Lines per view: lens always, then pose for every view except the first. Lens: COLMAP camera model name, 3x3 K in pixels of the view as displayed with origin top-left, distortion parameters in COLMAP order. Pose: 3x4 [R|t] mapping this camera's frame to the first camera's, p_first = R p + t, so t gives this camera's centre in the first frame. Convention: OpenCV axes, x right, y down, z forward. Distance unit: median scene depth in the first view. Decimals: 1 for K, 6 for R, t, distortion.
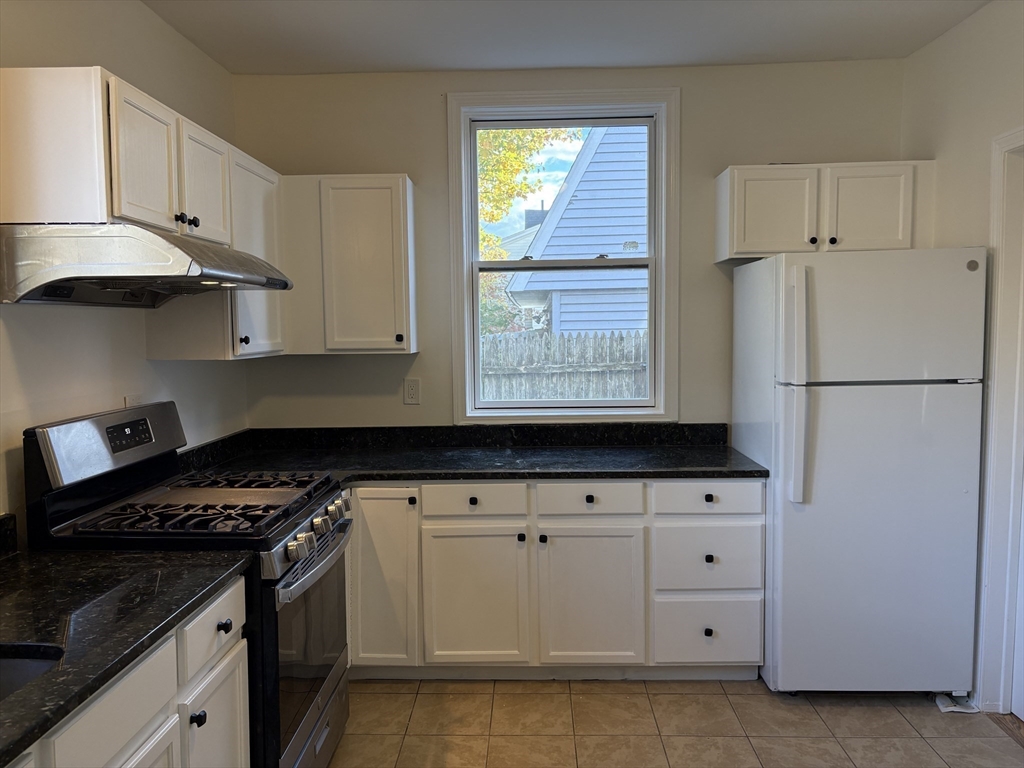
lens RADIAL K [[776.0, 0, 513.1], [0, 776.0, 390.5], [0, 0, 1]] dist [0.055142, -0.068408]
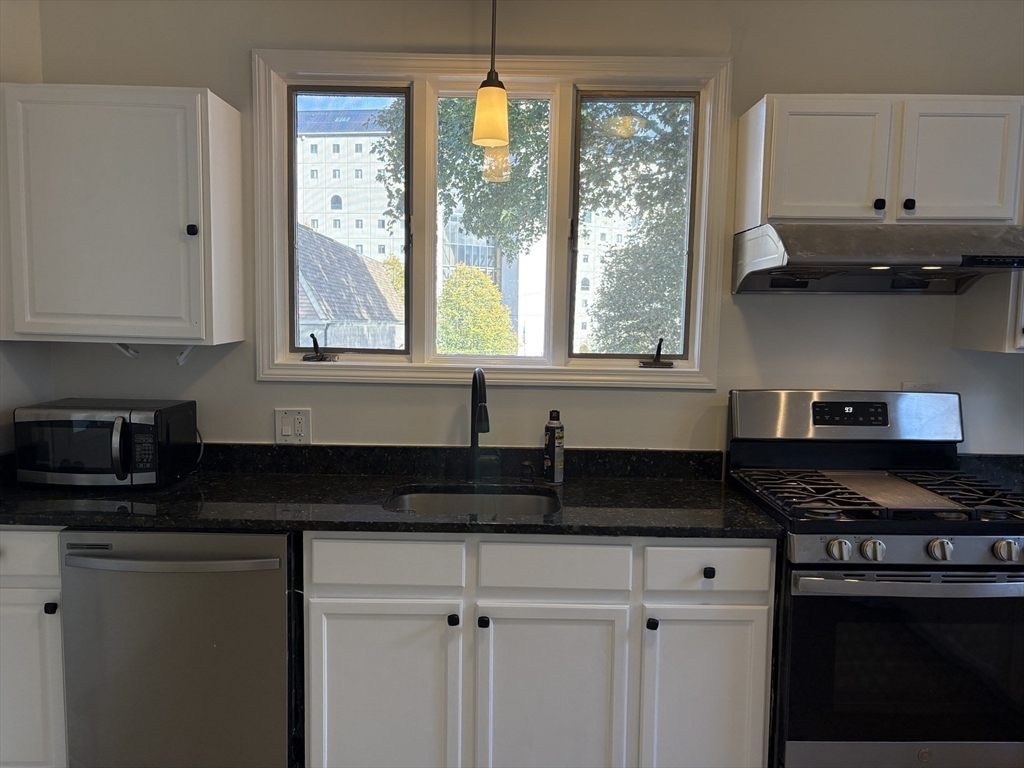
lens RADIAL K [[776.0, 0, 513.1], [0, 776.0, 390.5], [0, 0, 1]] dist [0.055142, -0.068408]
pose [[0.026600, 0.100800, -0.994551, 0.438804], [-0.092647, 0.990870, 0.097949, -0.029012], [0.995344, 0.089537, 0.035696, 0.386626]]
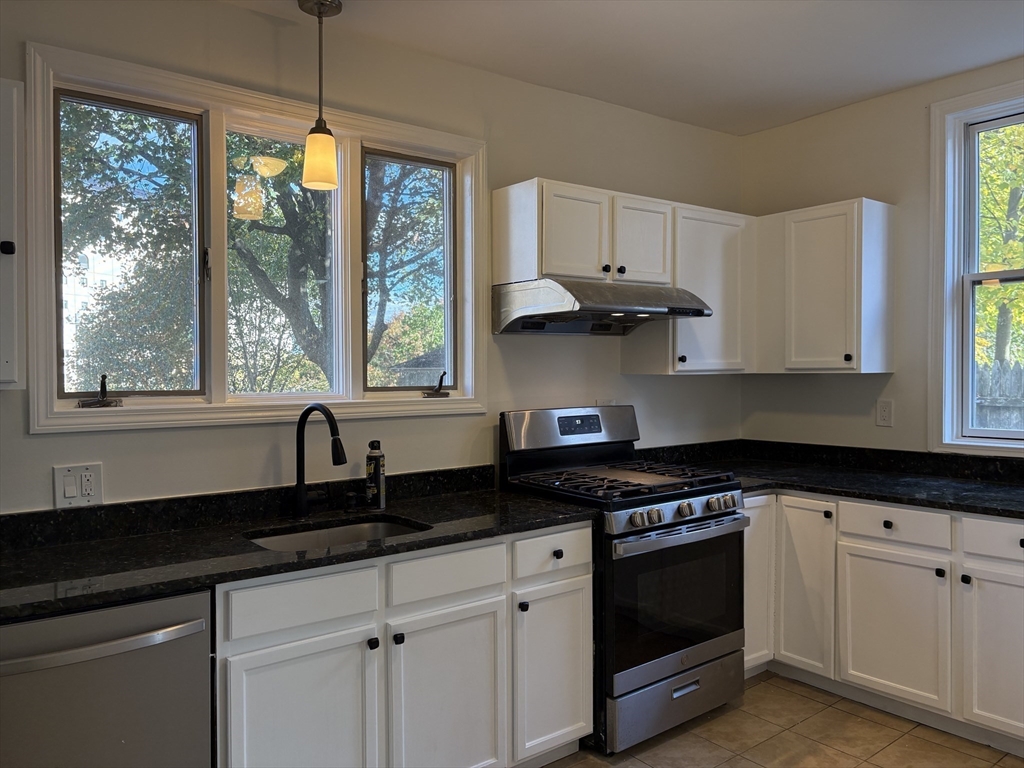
lens RADIAL K [[776.0, 0, 513.1], [0, 776.0, 390.5], [0, 0, 1]] dist [0.055142, -0.068408]
pose [[0.637971, 0.026852, -0.769592, 0.394940], [-0.058844, 0.998170, -0.013953, 0.016613], [0.767809, 0.054187, 0.638384, 0.009276]]
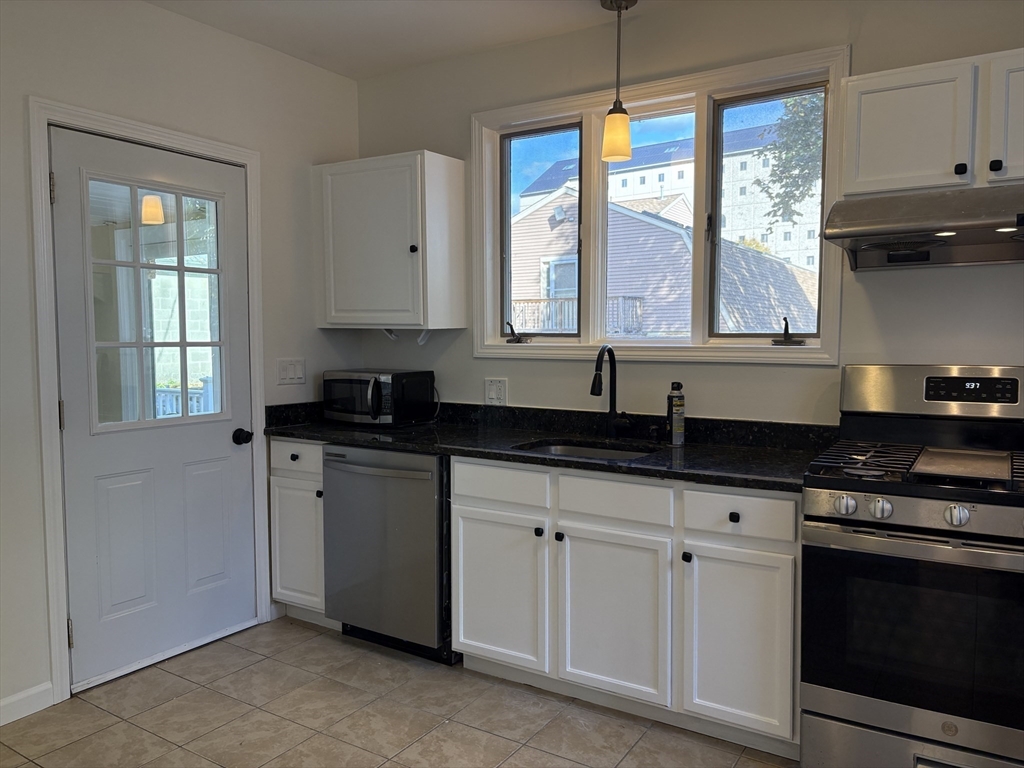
lens RADIAL K [[776.0, 0, 513.1], [0, 776.0, 390.5], [0, 0, 1]] dist [0.055142, -0.068408]
pose [[-0.512682, 0.073570, -0.855420, 0.539579], [-0.059984, 0.990818, 0.121166, -0.023664], [0.856480, 0.113431, -0.503562, 0.781035]]
